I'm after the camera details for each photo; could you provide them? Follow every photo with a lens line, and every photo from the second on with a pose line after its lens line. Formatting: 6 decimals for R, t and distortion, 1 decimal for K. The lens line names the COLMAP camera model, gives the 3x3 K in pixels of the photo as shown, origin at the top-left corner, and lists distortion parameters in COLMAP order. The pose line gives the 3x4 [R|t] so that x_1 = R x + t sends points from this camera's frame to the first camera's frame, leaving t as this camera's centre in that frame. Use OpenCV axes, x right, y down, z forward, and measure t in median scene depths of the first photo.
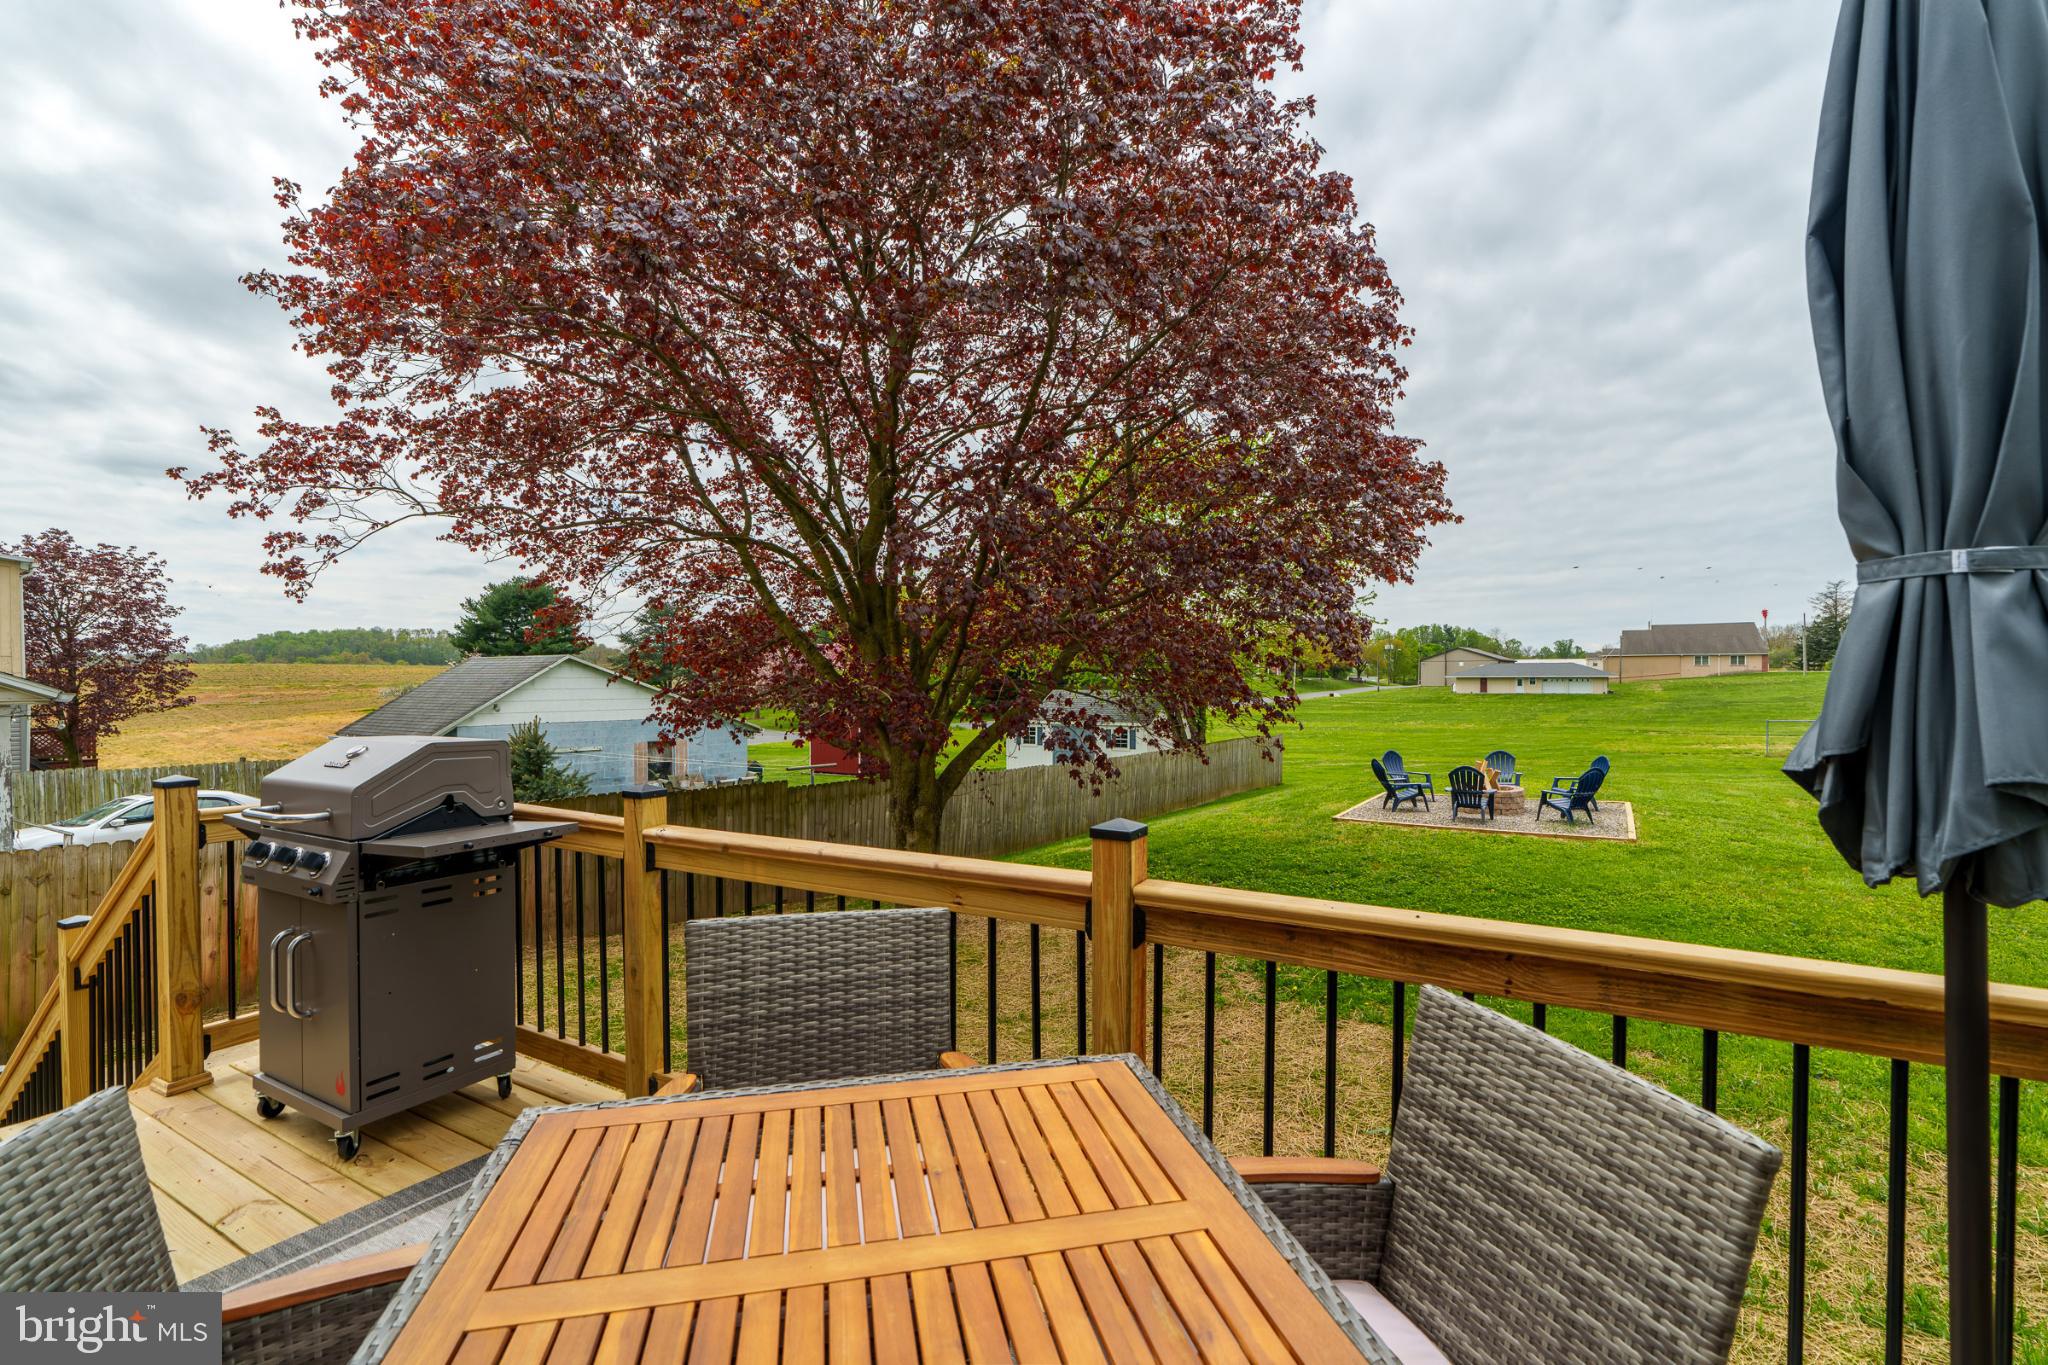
lens RADIAL K [[929.4, 0, 1013.9], [0, 929.4, 687.7], [0, 0, 1]] dist [0.000276, 0.000369]
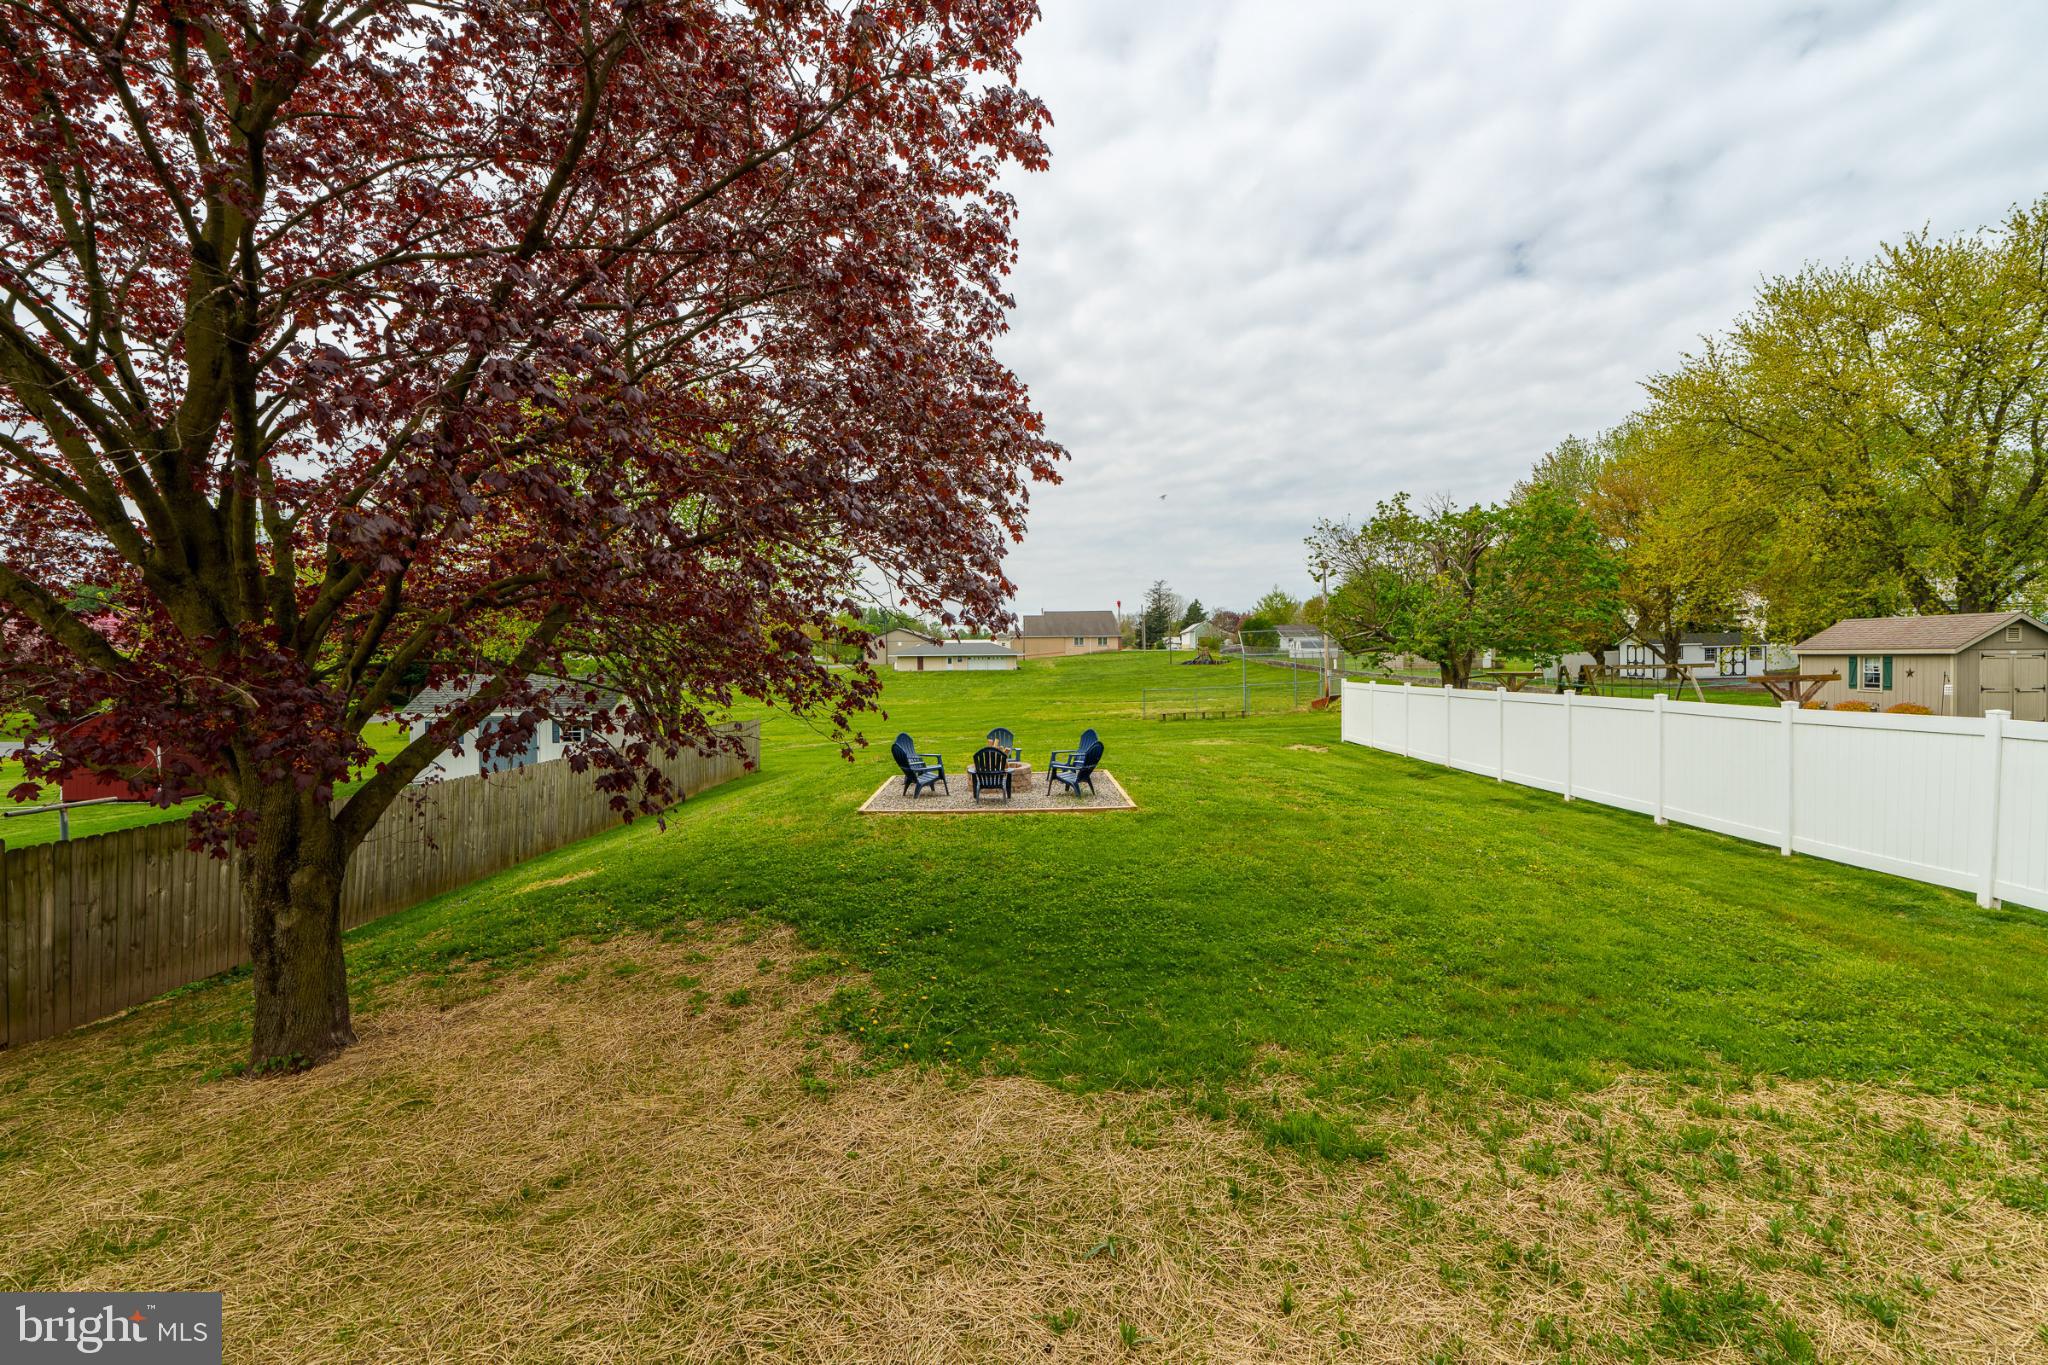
lens RADIAL K [[955.8, 0, 1017.7], [0, 955.8, 659.4], [0, 0, 1]] dist [0.001743, 0.000663]
pose [[0.841805, -0.008277, 0.539719, -0.030028], [0.013080, 0.999902, -0.005066, -0.001451], [-0.539624, 0.011324, 0.841830, 0.138919]]
